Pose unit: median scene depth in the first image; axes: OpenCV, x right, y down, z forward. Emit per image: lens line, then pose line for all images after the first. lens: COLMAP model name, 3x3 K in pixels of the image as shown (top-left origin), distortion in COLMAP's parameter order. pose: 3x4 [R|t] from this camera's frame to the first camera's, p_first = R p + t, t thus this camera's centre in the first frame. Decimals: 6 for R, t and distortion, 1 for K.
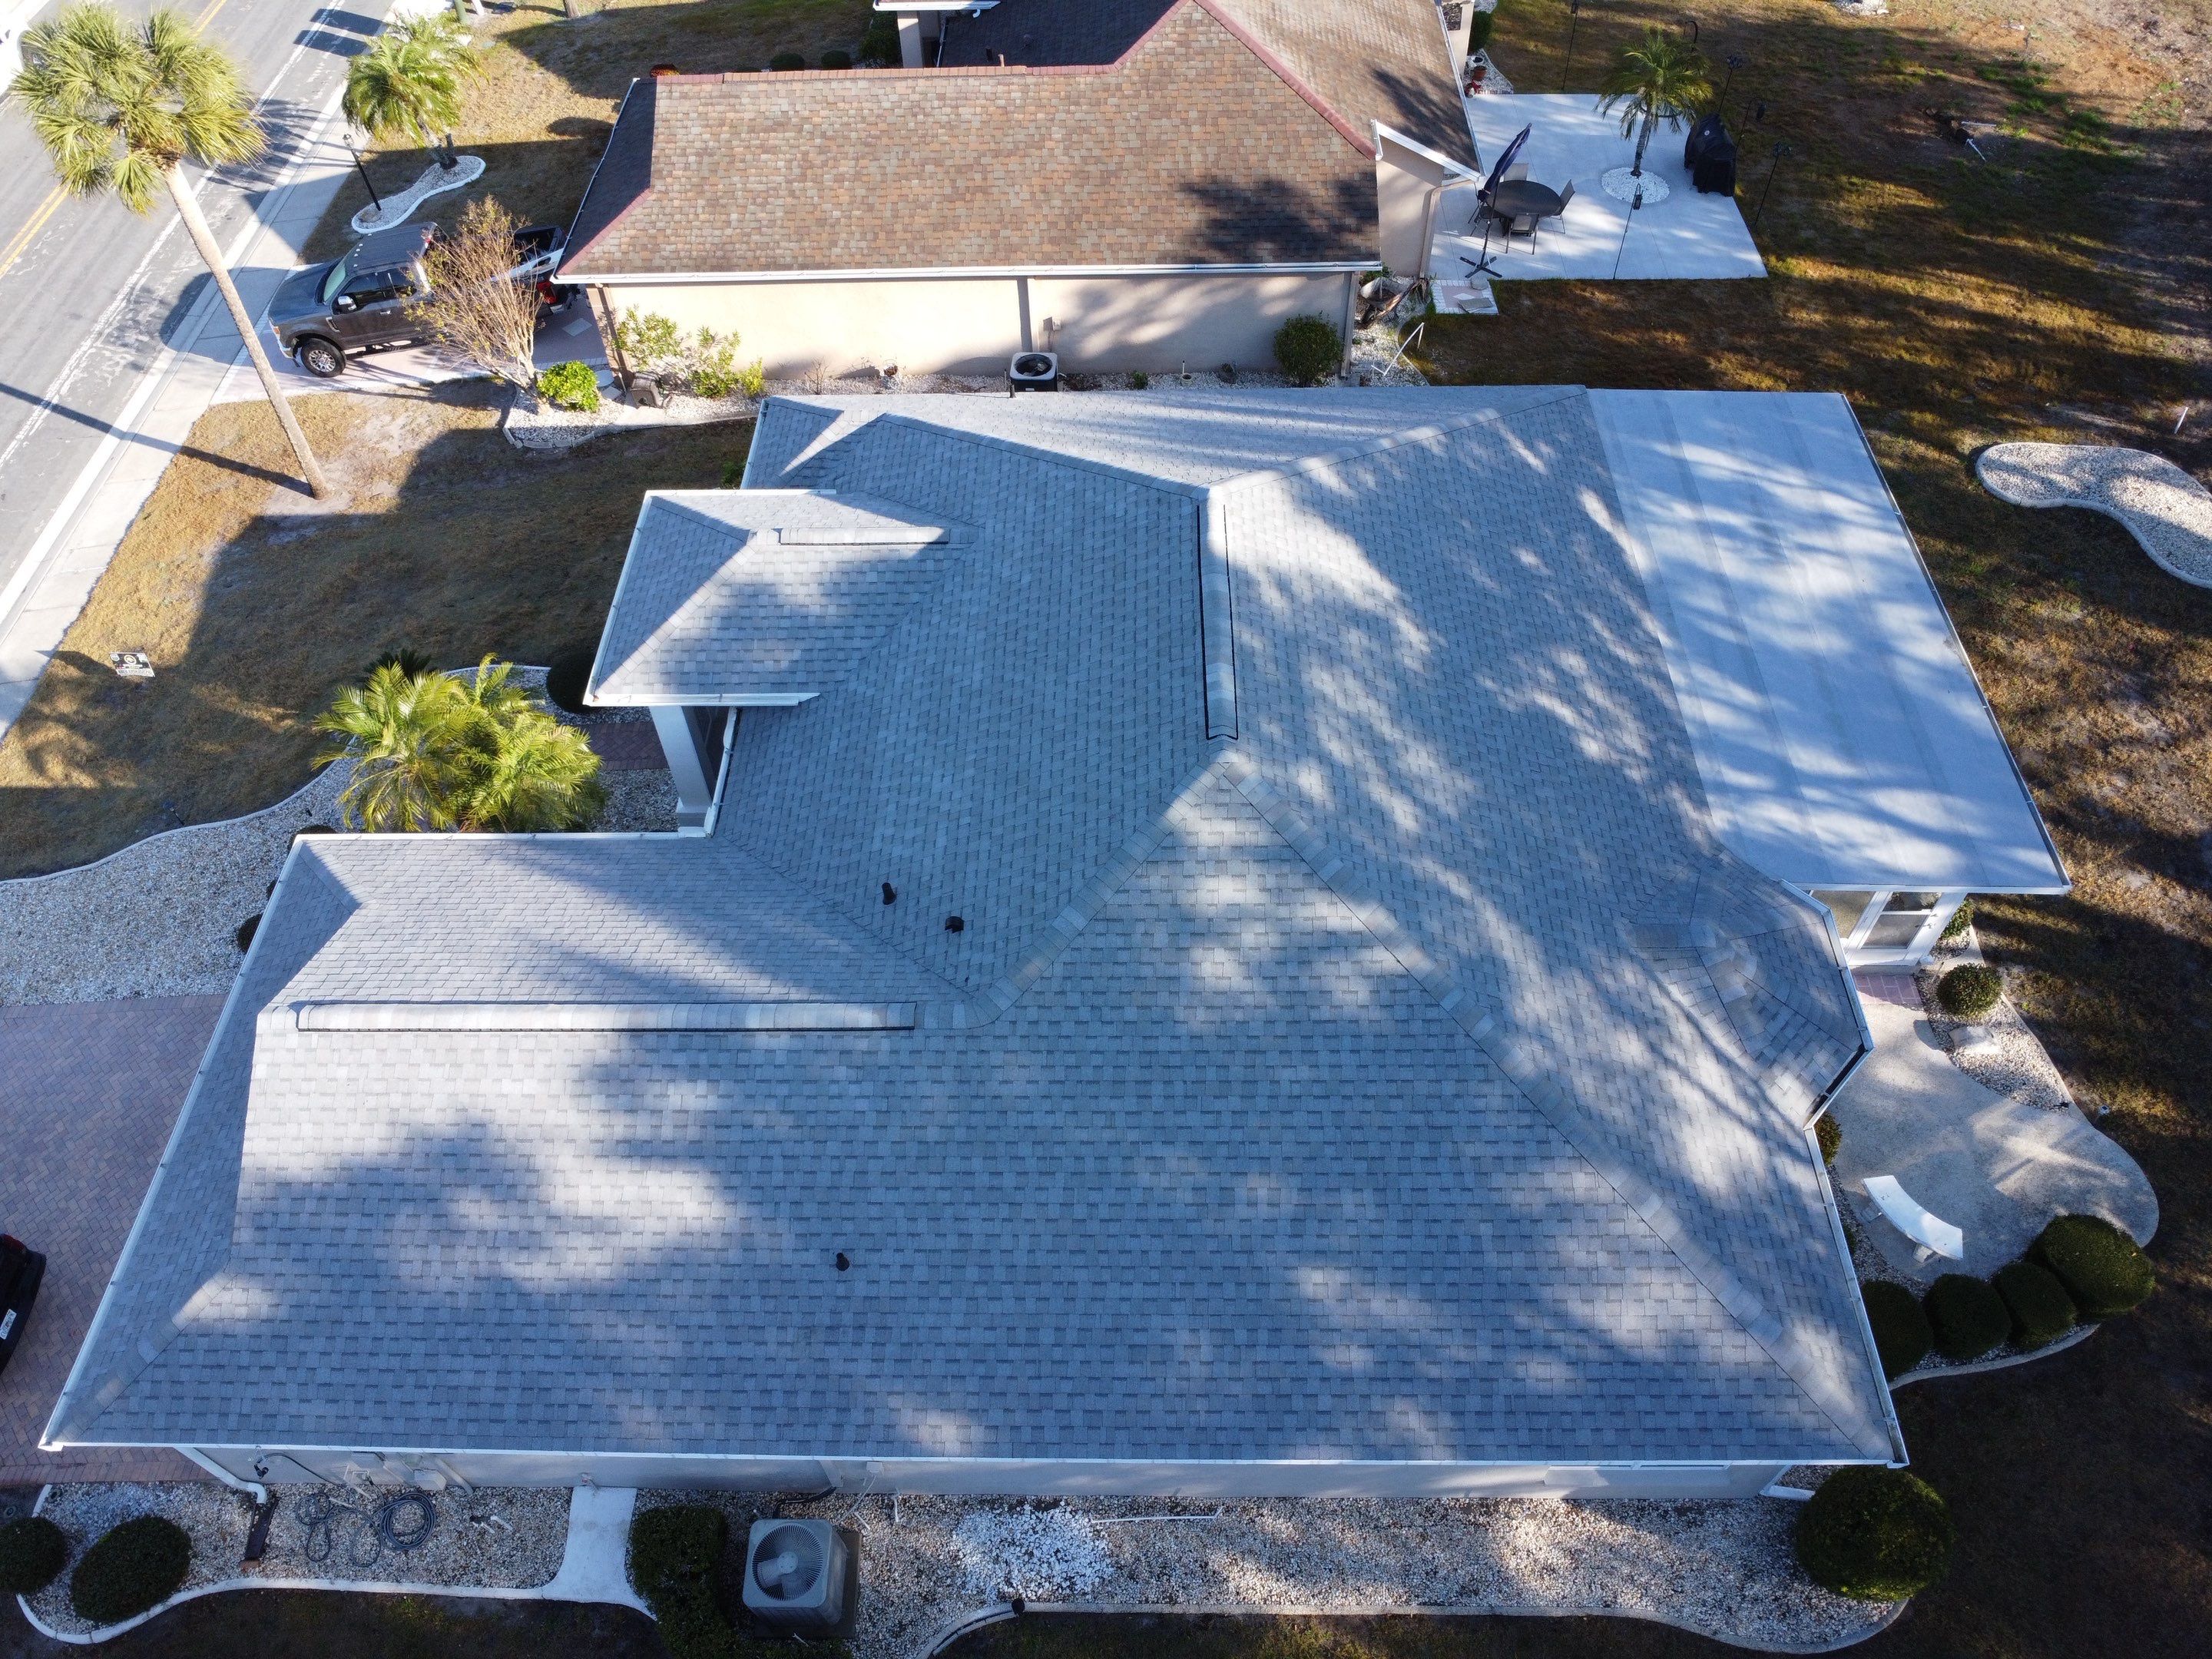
lens RADIAL K [[1610.2, 0, 1095.1], [0, 1610.2, 805.6], [0, 0, 1]] dist [-0.036062, 0.005346]
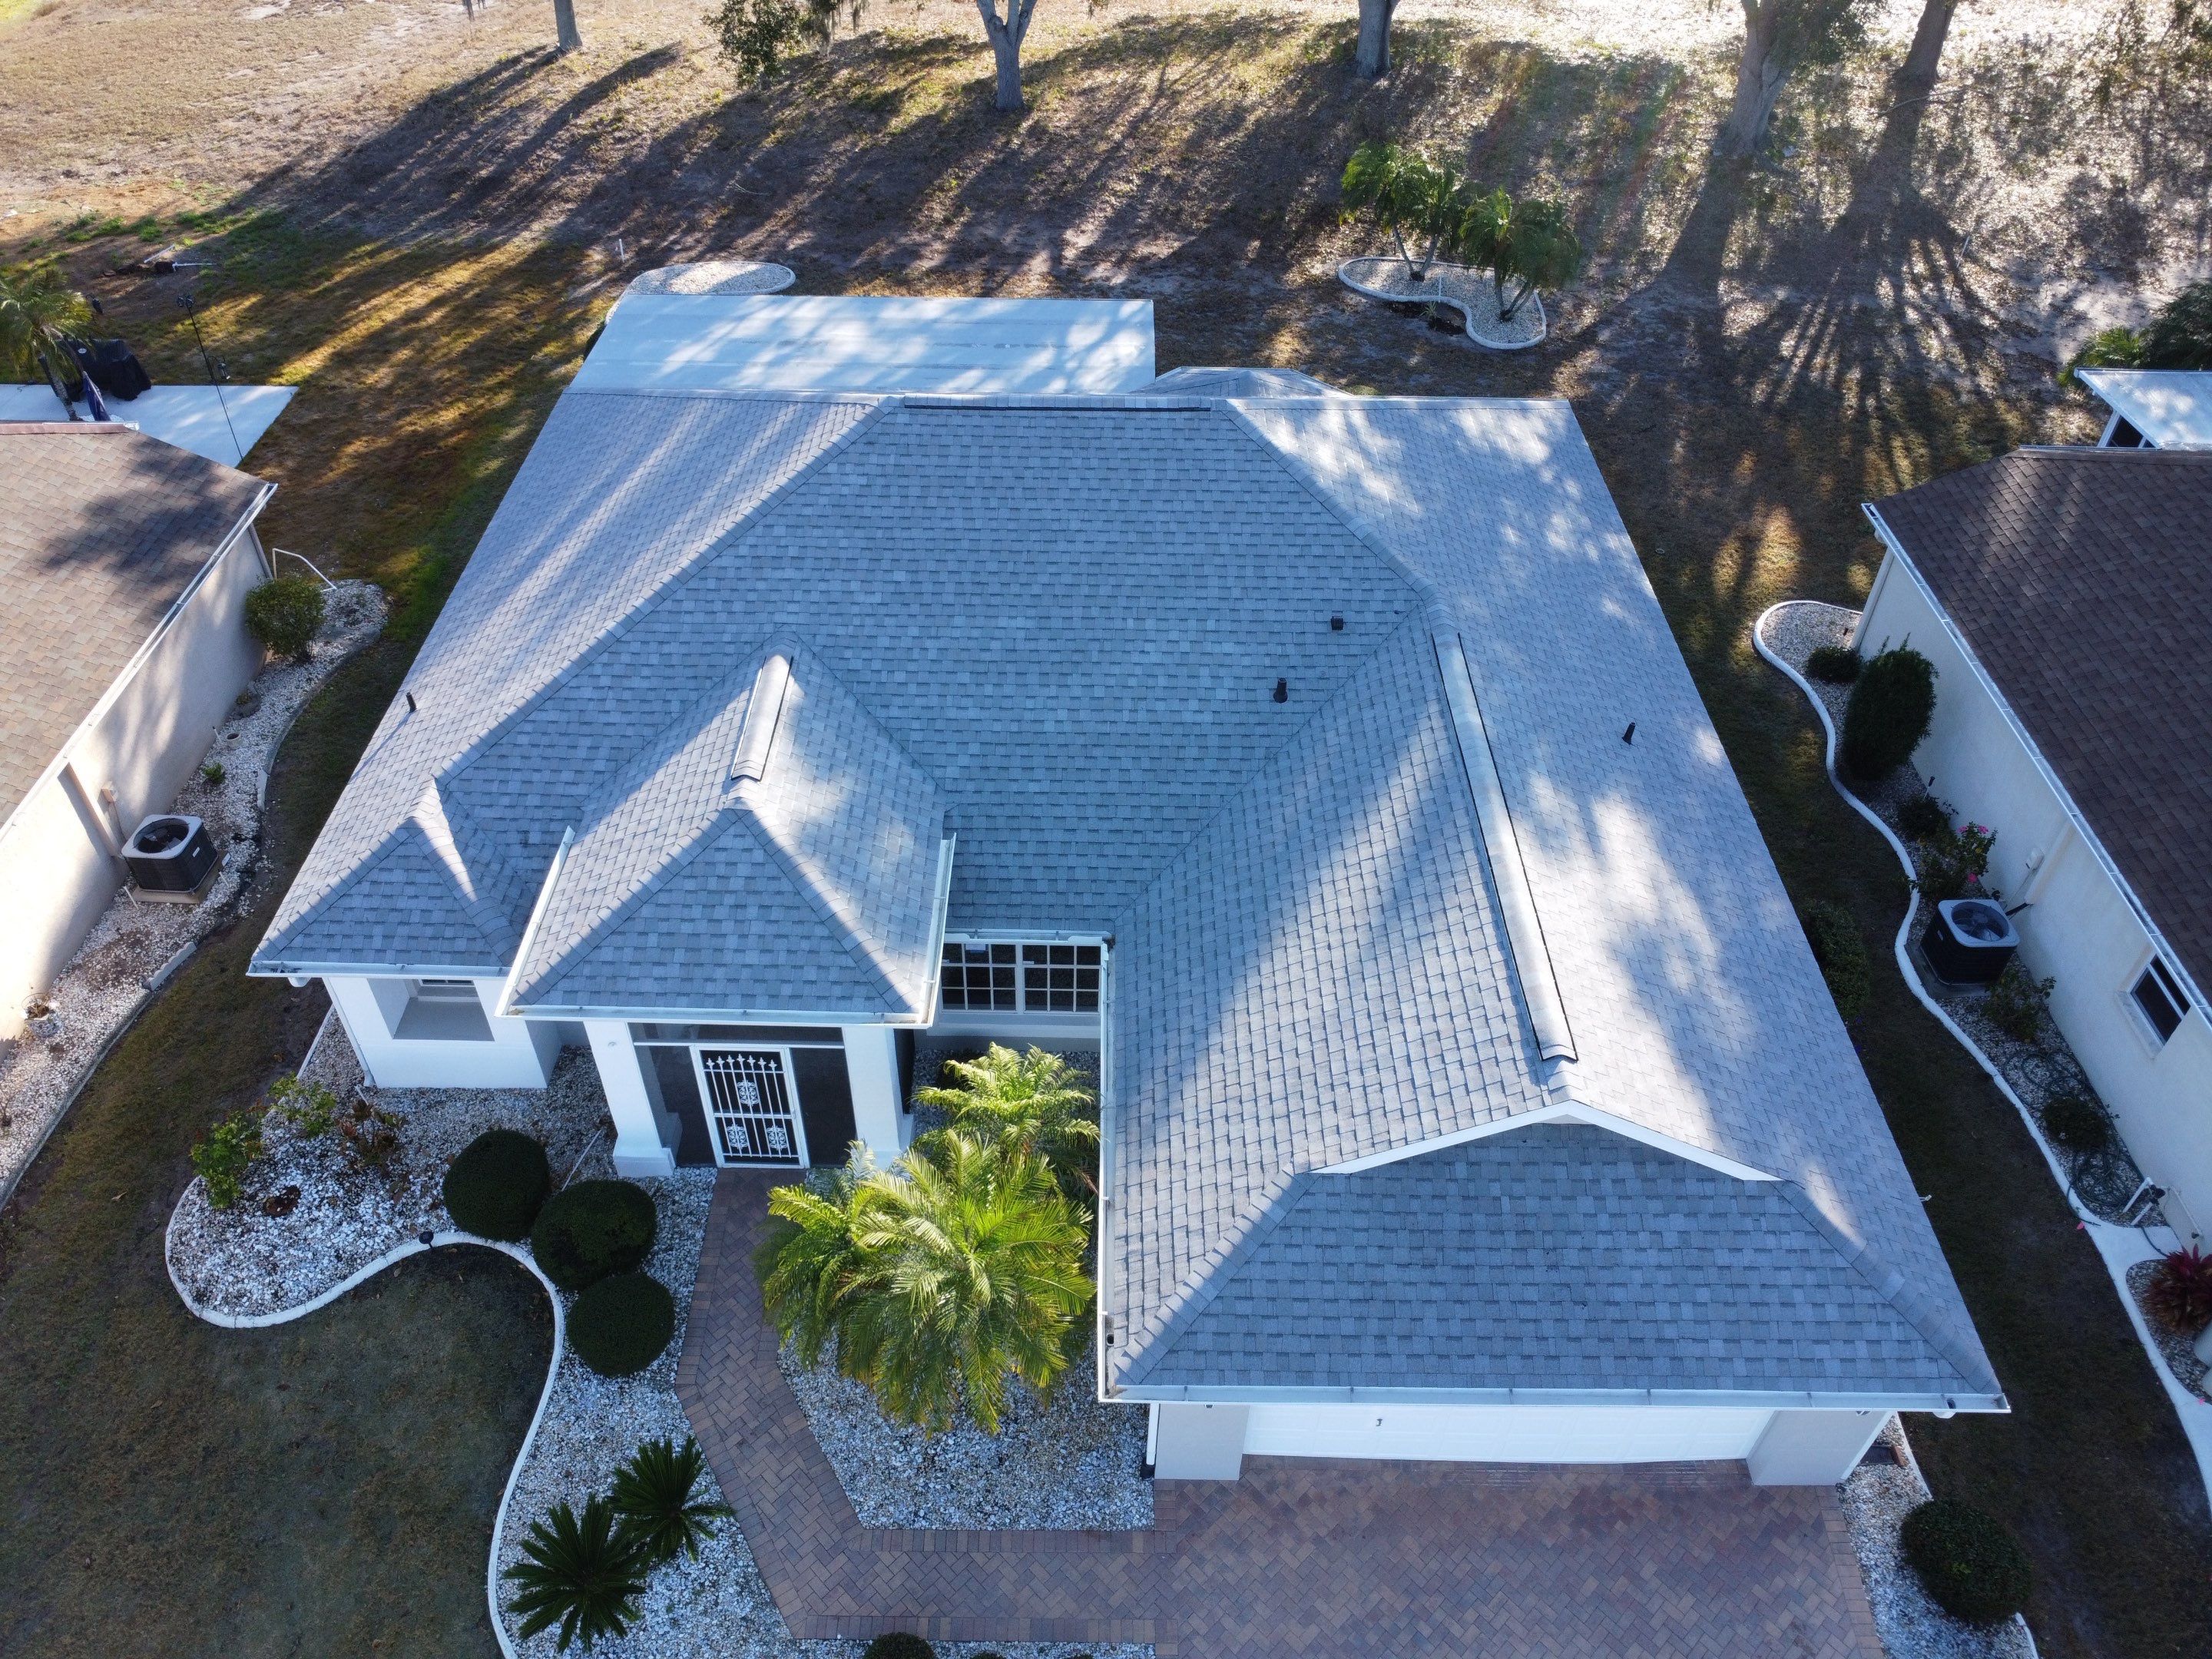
lens RADIAL K [[1610.2, 0, 1094.2], [0, 1610.2, 819.0], [0, 0, 1]] dist [-0.036062, 0.005346]
pose [[-0.006679, -0.642713, 0.766078, -0.837427], [0.764680, 0.490381, 0.418080, -0.367668], [-0.644376, 0.588597, 0.488194, 0.535883]]
